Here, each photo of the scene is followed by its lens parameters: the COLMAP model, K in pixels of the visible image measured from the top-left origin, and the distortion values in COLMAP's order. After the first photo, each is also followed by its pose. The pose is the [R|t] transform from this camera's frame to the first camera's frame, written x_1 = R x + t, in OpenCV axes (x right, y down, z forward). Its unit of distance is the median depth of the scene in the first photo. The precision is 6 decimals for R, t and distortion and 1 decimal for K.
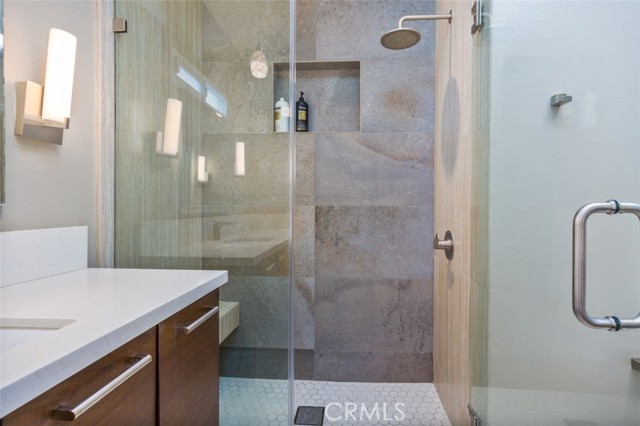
lens RADIAL K [[299.3, 0, 322.1], [0, 299.3, 209.3], [0, 0, 1]] dist [0.001563, 0.000338]
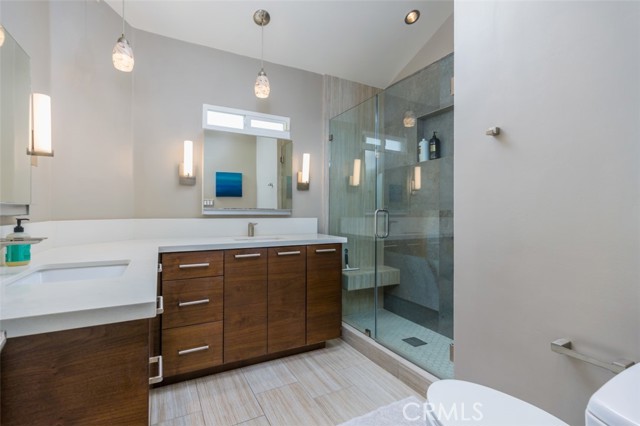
lens RADIAL K [[299.3, 0, 320.9], [0, 299.3, 213.0], [0, 0, 1]] dist [0.001563, 0.000338]
pose [[0.528440, 0.003233, -0.848965, 0.885514], [-0.011629, 0.999926, -0.003430, 0.012712], [0.848891, 0.011685, 0.528438, -0.231119]]
